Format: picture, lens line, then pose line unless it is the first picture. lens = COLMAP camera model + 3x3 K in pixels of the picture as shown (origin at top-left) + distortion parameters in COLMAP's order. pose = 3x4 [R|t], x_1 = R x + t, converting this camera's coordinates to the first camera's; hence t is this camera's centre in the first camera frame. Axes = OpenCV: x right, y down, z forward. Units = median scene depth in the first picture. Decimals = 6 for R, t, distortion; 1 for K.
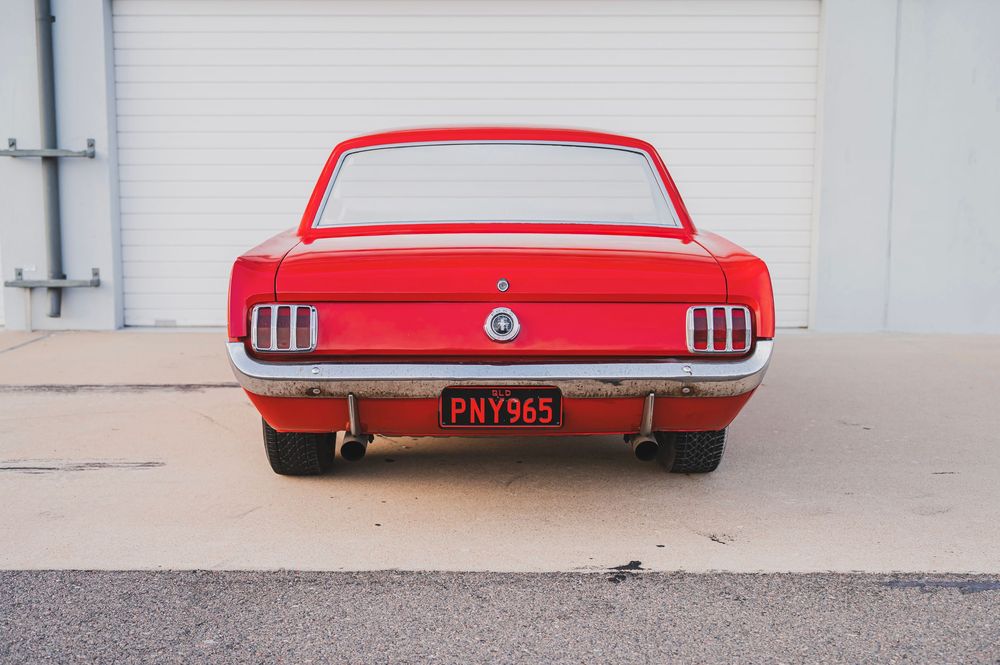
lens RADIAL K [[1167.6, 0, 500.0], [0, 1167.6, 332.5], [0, 0, 1]] dist [-0.005861, 0.004918]
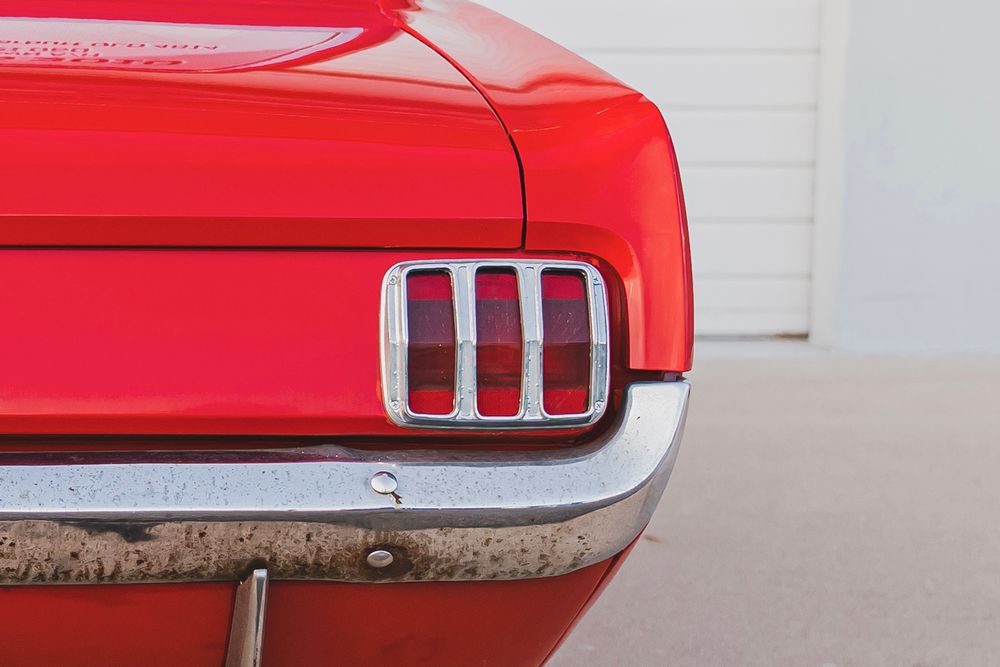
lens RADIAL K [[1167.6, 0, 500.0], [0, 1167.6, 333.5], [0, 0, 1]] dist [-0.005861, 0.004918]
pose [[0.999999, -0.000334, 0.001135, 0.188184], [0.000332, 0.999997, 0.002358, -0.005677], [-0.001136, -0.002358, 0.999997, 0.716516]]
